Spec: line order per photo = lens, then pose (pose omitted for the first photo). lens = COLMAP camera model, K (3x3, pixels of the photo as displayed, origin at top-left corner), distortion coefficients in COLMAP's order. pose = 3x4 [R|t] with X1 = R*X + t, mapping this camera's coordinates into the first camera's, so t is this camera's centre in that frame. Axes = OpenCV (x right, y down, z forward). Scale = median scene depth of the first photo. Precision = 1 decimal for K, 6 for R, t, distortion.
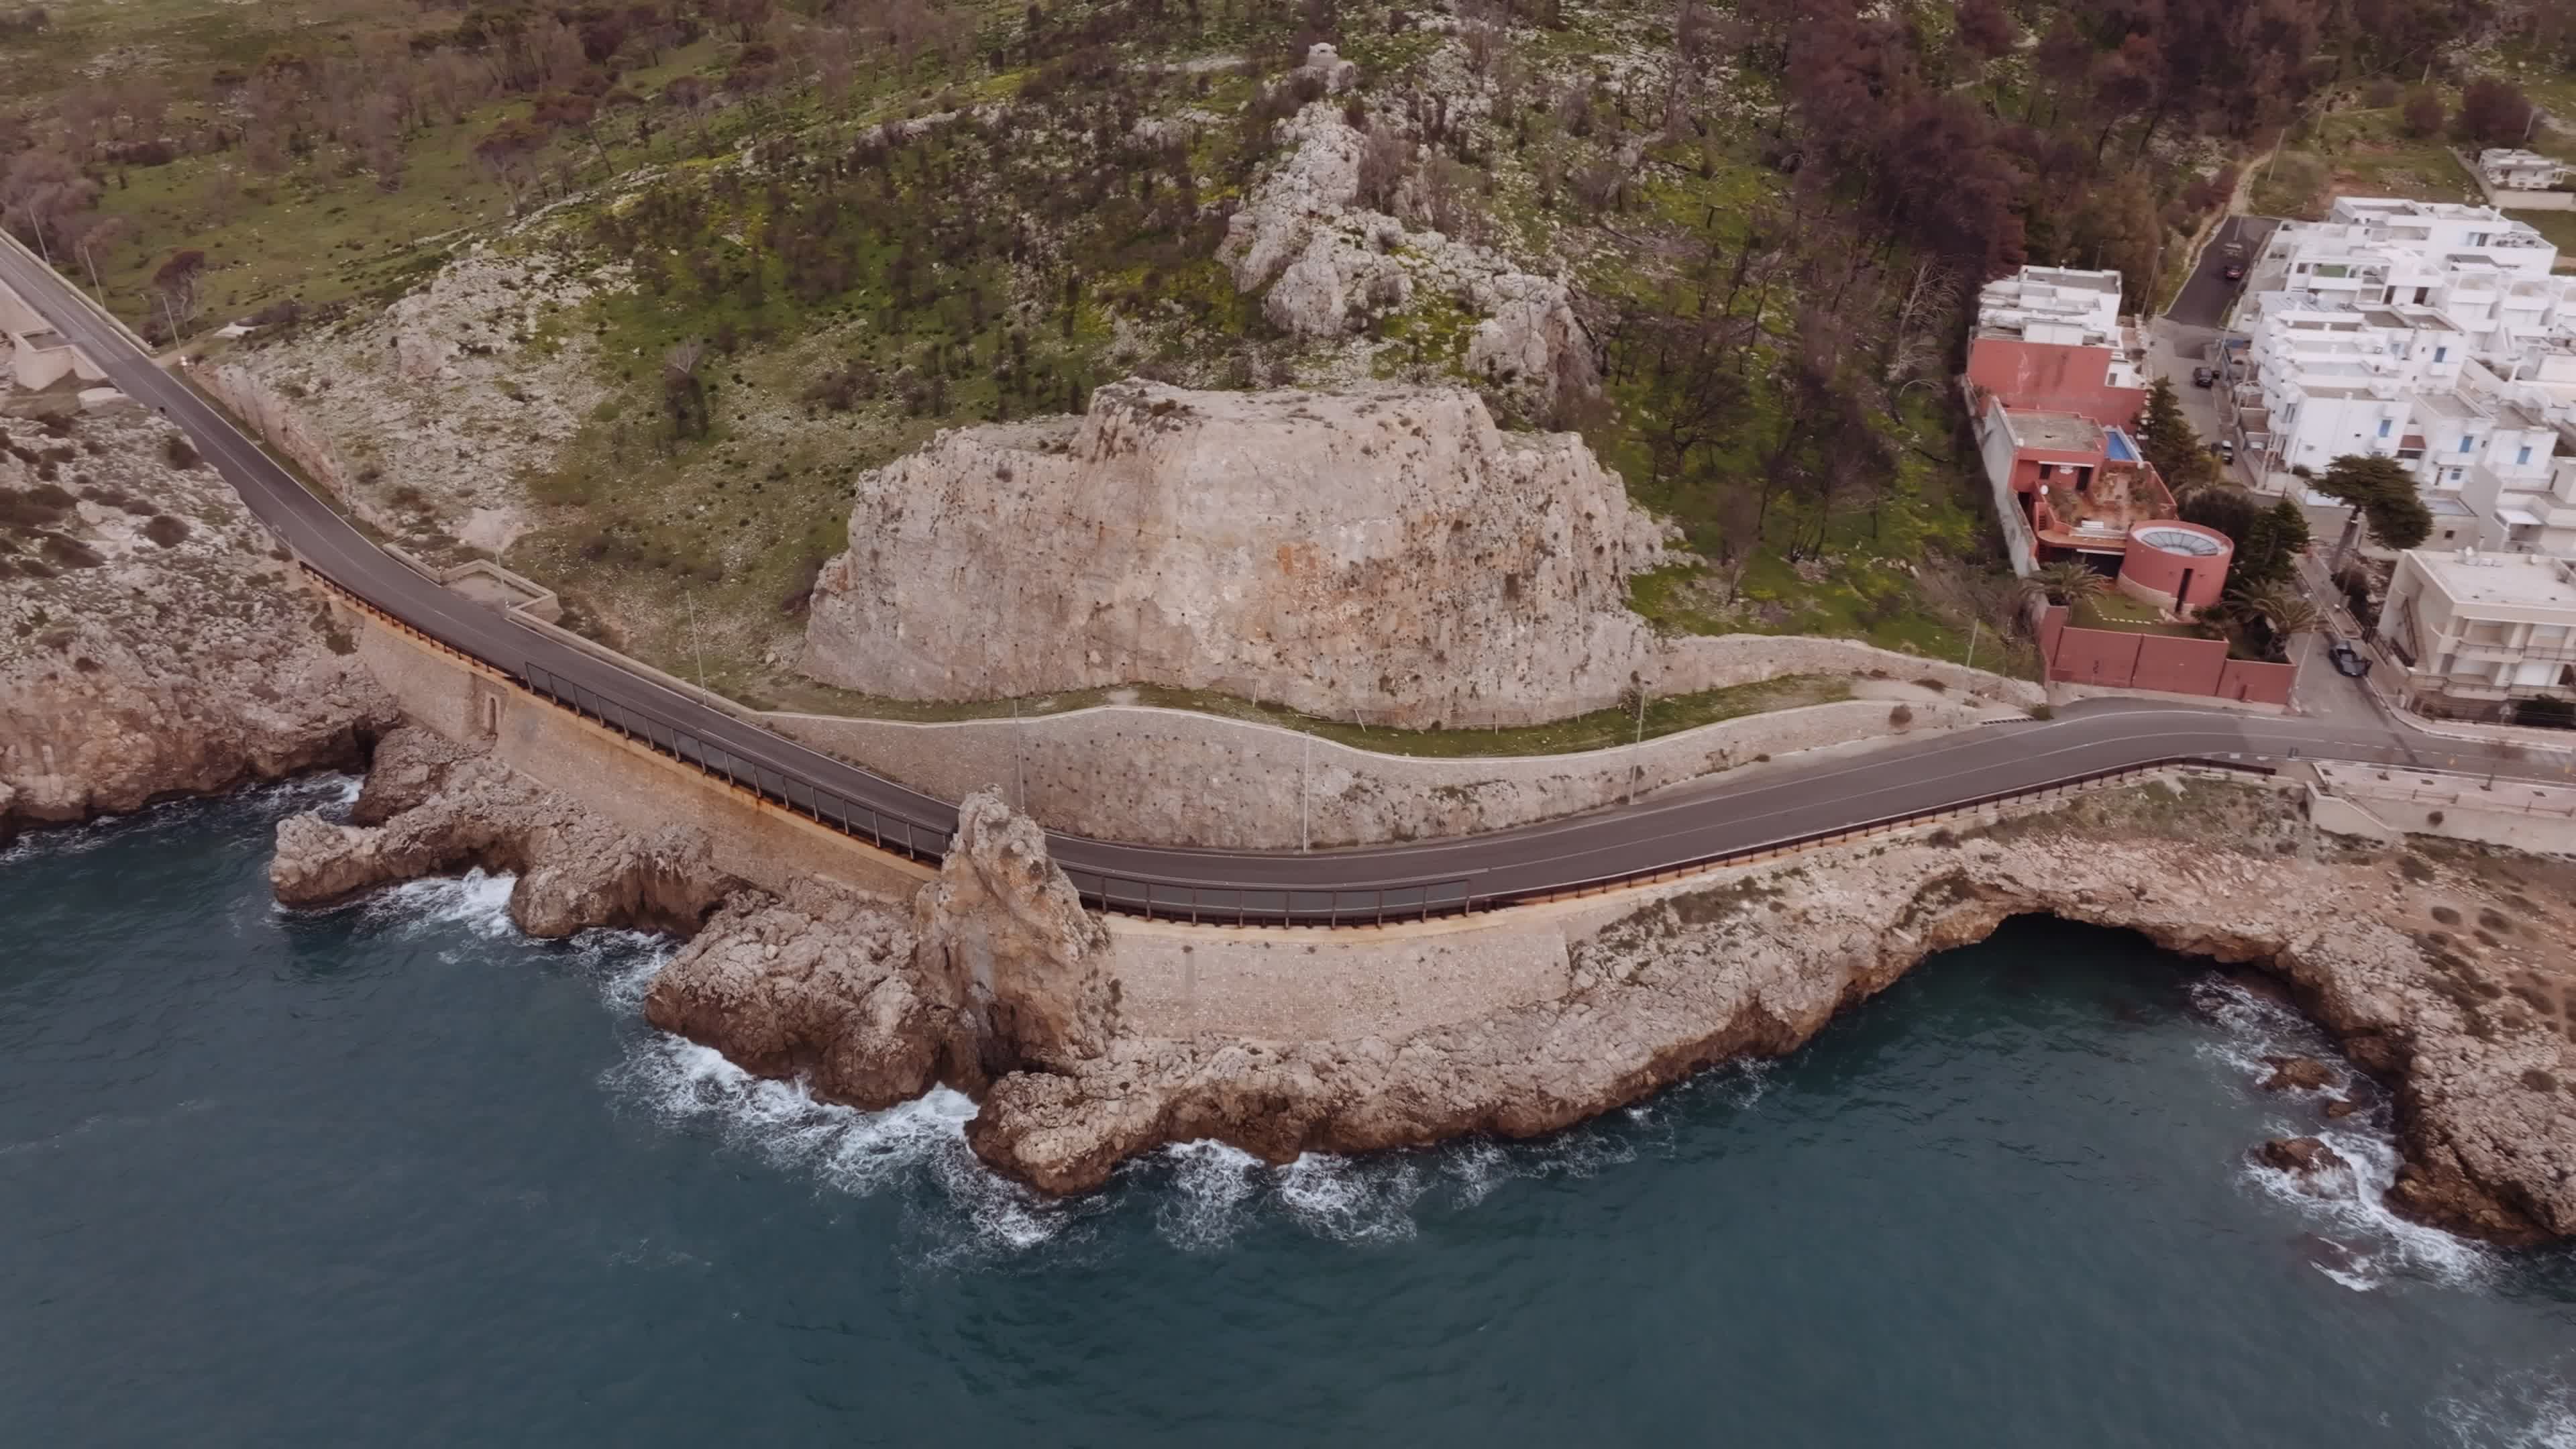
lens RADIAL K [[1813.6, 0, 1292.1], [0, 1813.6, 714.9], [0, 0, 1]] dist [-0.000304, 0.010749]
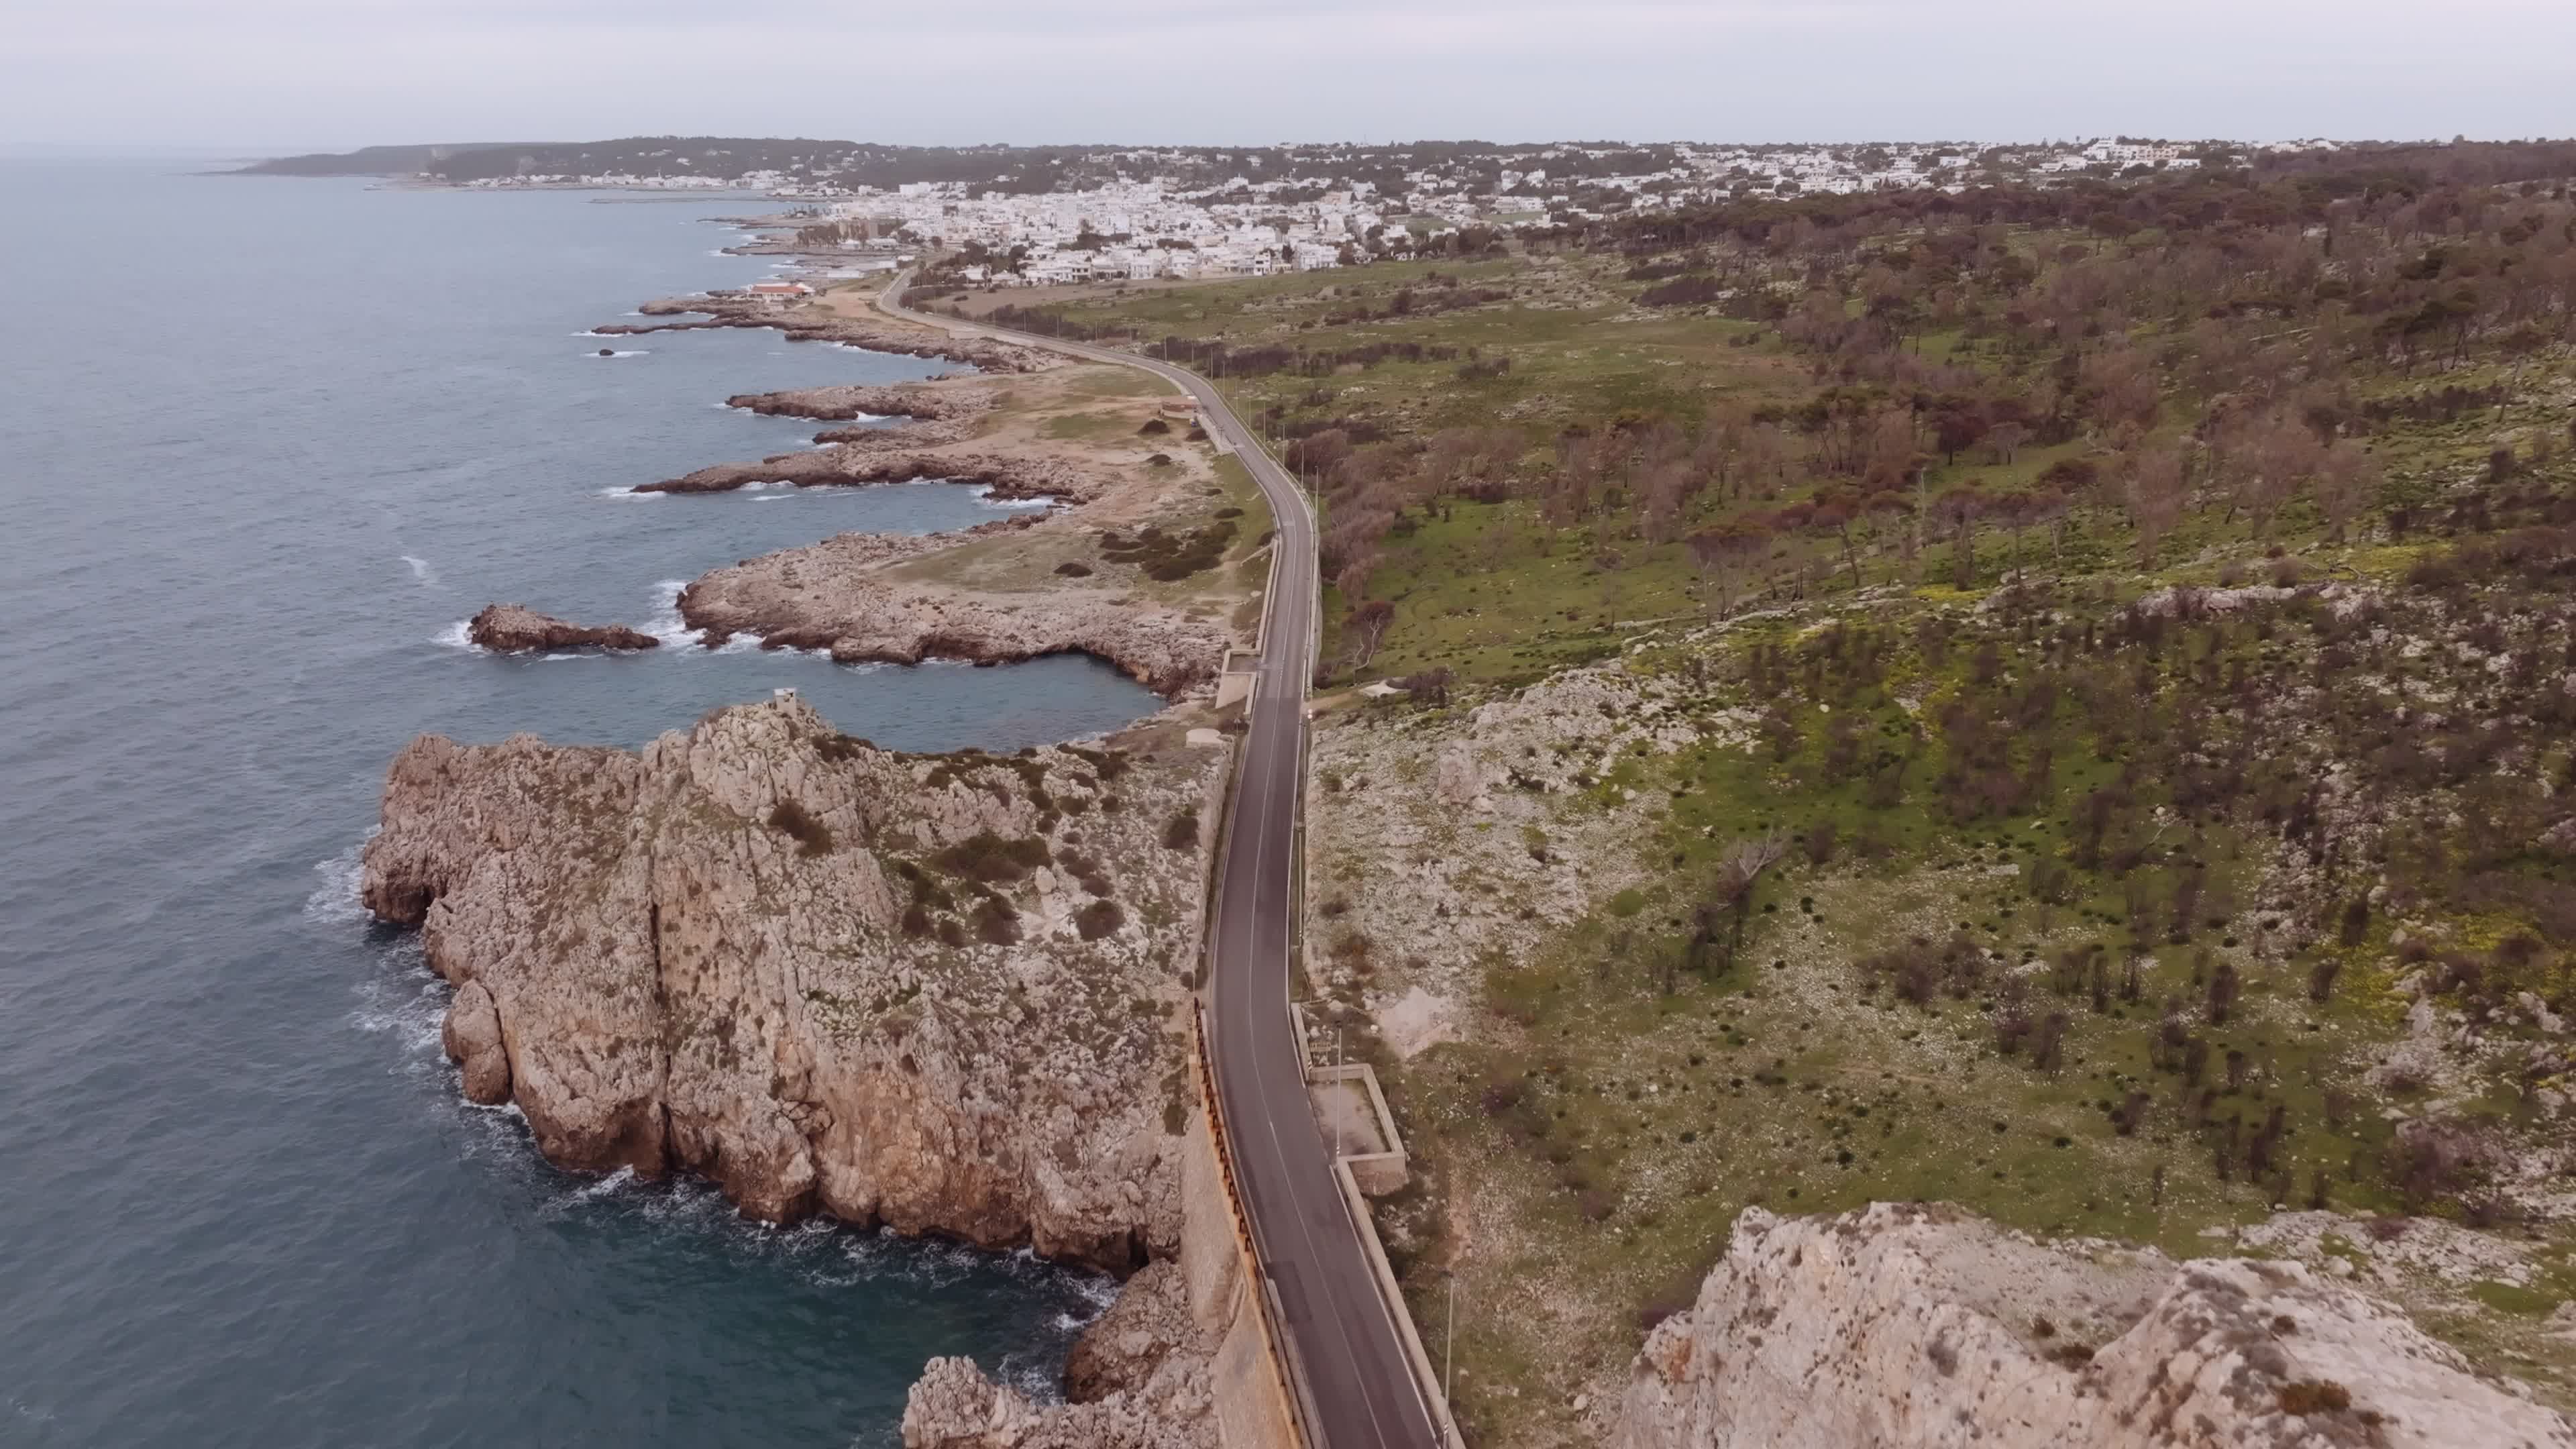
lens RADIAL K [[1813.6, 0, 1286.7], [0, 1813.6, 721.5], [0, 0, 1]] dist [-0.000304, 0.010749]
pose [[0.723341, 0.204996, -0.659360, 0.004621], [-0.324615, 0.943766, -0.062696, -0.200127], [0.609429, 0.259389, 0.749209, 0.449637]]
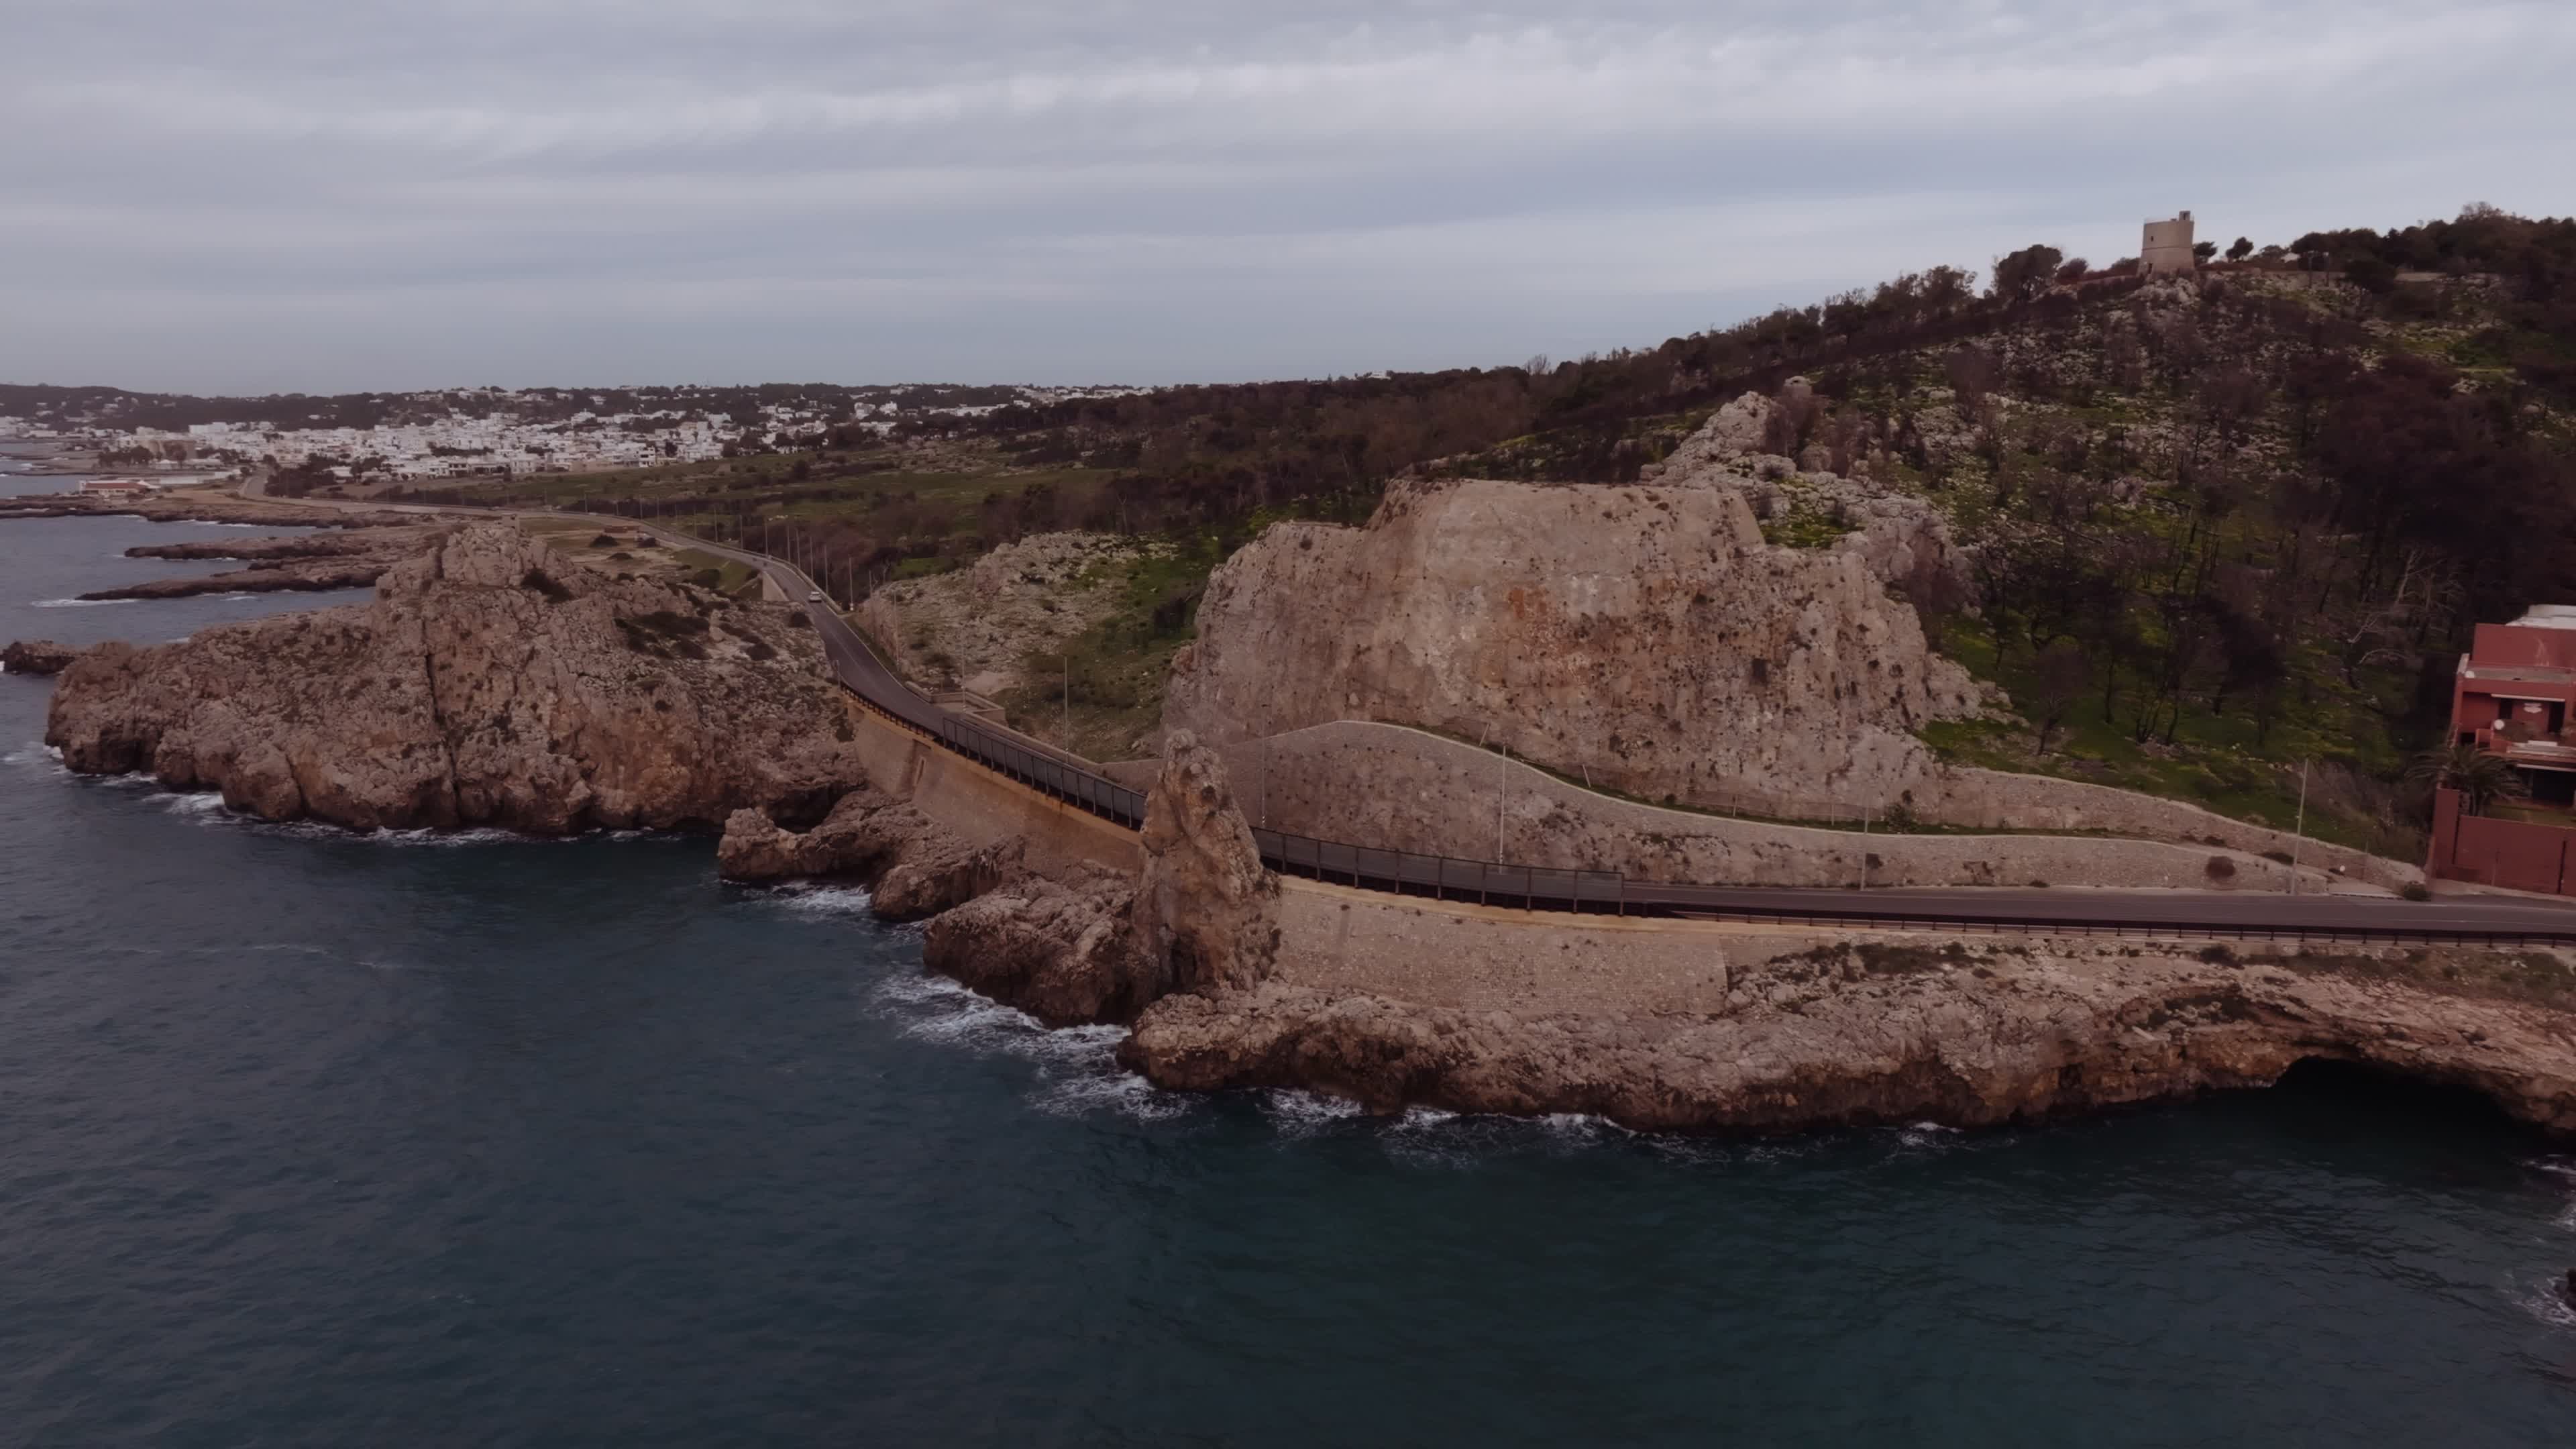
lens RADIAL K [[1813.6, 0, 1296.2], [0, 1813.6, 722.6], [0, 0, 1]] dist [-0.000304, 0.010749]
pose [[0.919375, 0.060310, -0.388733, 0.276362], [-0.180091, 0.943072, -0.279611, 0.283966], [0.349739, 0.327074, 0.877898, 0.027517]]
